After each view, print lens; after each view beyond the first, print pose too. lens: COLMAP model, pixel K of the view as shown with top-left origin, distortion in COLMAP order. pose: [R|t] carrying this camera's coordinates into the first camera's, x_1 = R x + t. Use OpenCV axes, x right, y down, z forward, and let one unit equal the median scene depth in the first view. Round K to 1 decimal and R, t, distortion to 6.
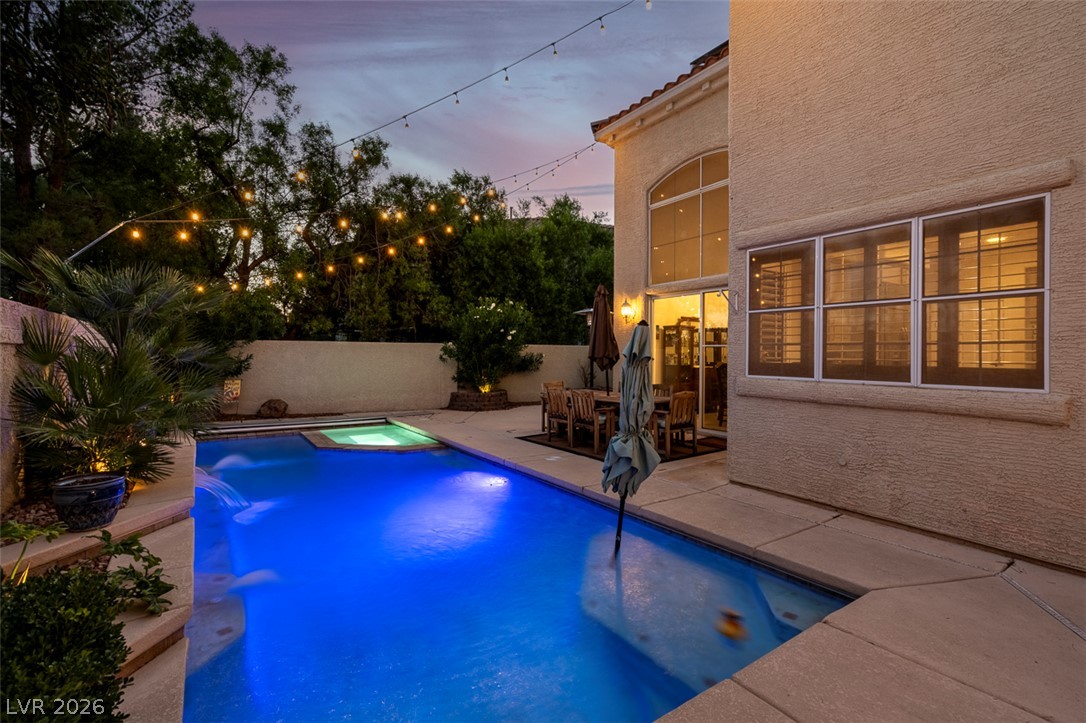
lens RADIAL K [[494.5, 0, 543.8], [0, 494.5, 350.2], [0, 0, 1]] dist [-0.003414, 0.000393]
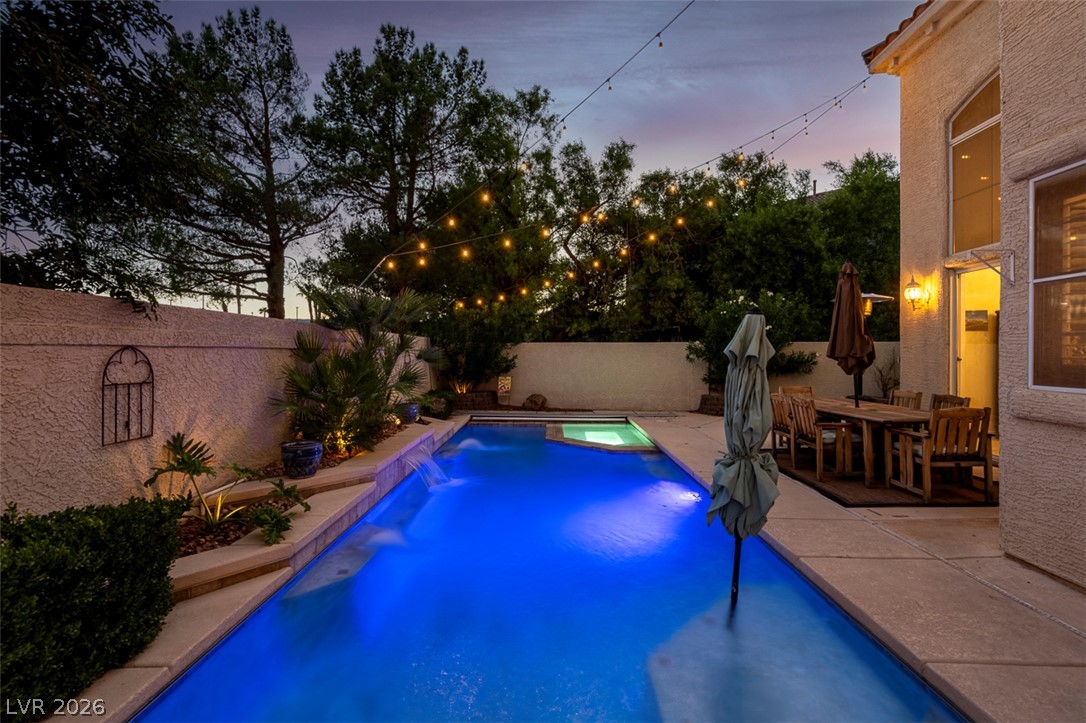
lens RADIAL K [[498.6, 0, 542.2], [0, 498.6, 352.4], [0, 0, 1]] dist [-0.001721, 0.000682]
pose [[0.806495, -0.006988, -0.591199, 0.148727], [0.009486, 0.999954, 0.001120, 0.001808], [0.591164, -0.006511, 0.806525, 0.076282]]
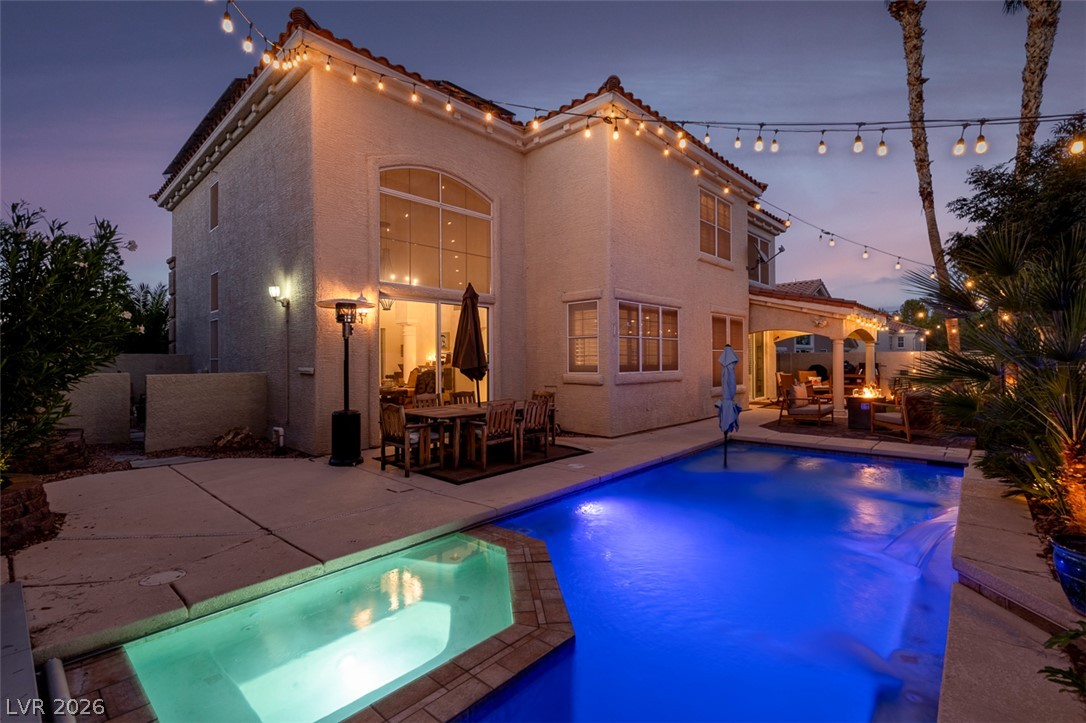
lens RADIAL K [[484.3, 0, 543.0], [0, 484.3, 361.5], [0, 0, 1]] dist [-0.000477, 0.000117]
pose [[-0.225971, -0.009542, 0.974087, -0.605927], [-0.001297, 0.999954, 0.009494, -0.002065], [-0.974133, 0.000882, -0.225973, 0.843198]]
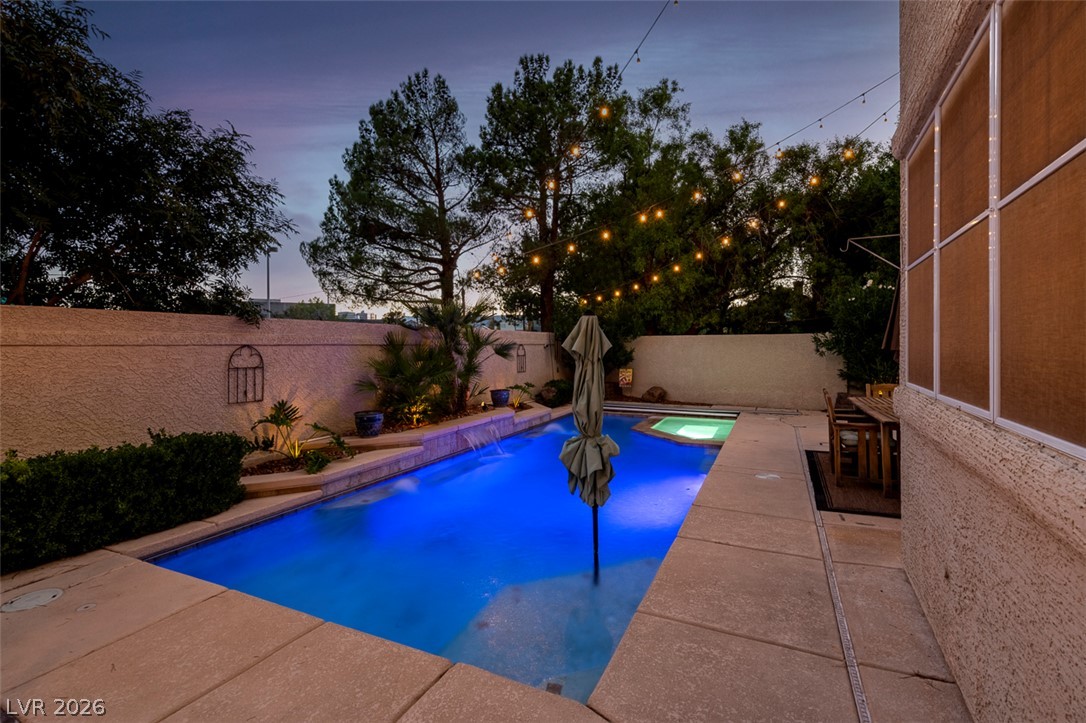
lens RADIAL K [[508.7, 0, 546.0], [0, 508.7, 346.7], [0, 0, 1]] dist [-0.000779, 0.000111]
pose [[0.492054, -0.007663, -0.870531, 0.367035], [0.014872, 0.999889, -0.000396, 0.002354], [0.870438, -0.012751, 0.492113, 0.186186]]
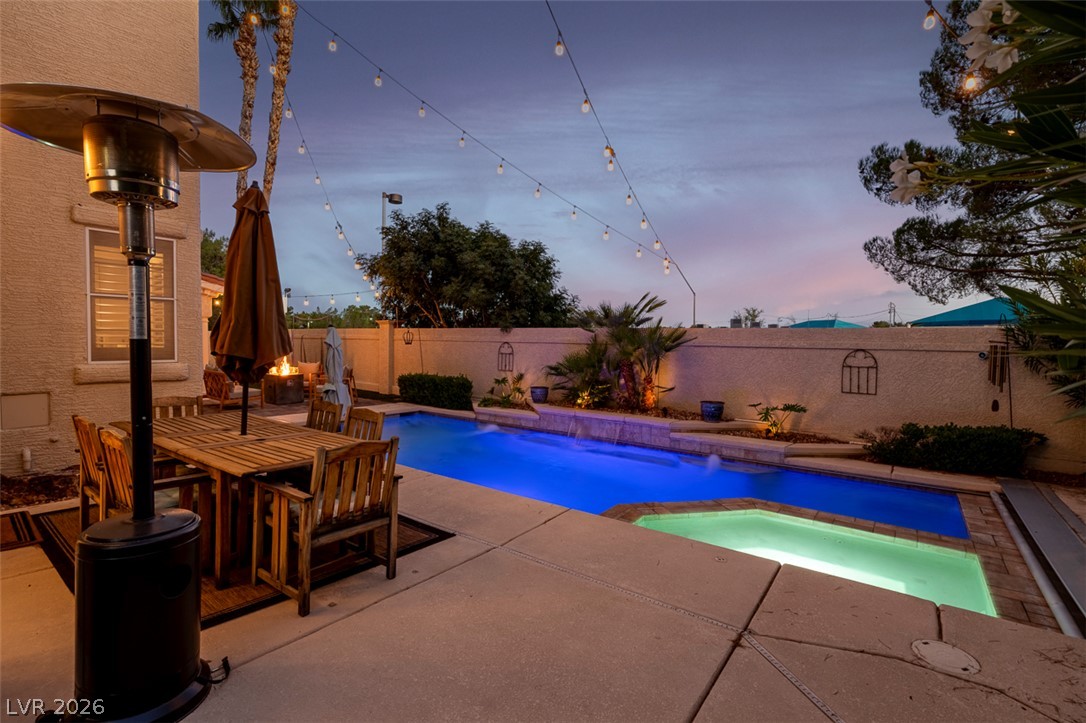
lens RADIAL K [[498.6, 0, 542.2], [0, 498.6, 352.4], [0, 0, 1]] dist [-0.001721, 0.000682]
pose [[-0.945342, -0.006308, -0.326021, 0.019801], [-0.012346, 0.999788, 0.016456, -0.000943], [0.325848, 0.019581, -0.945219, 1.172846]]
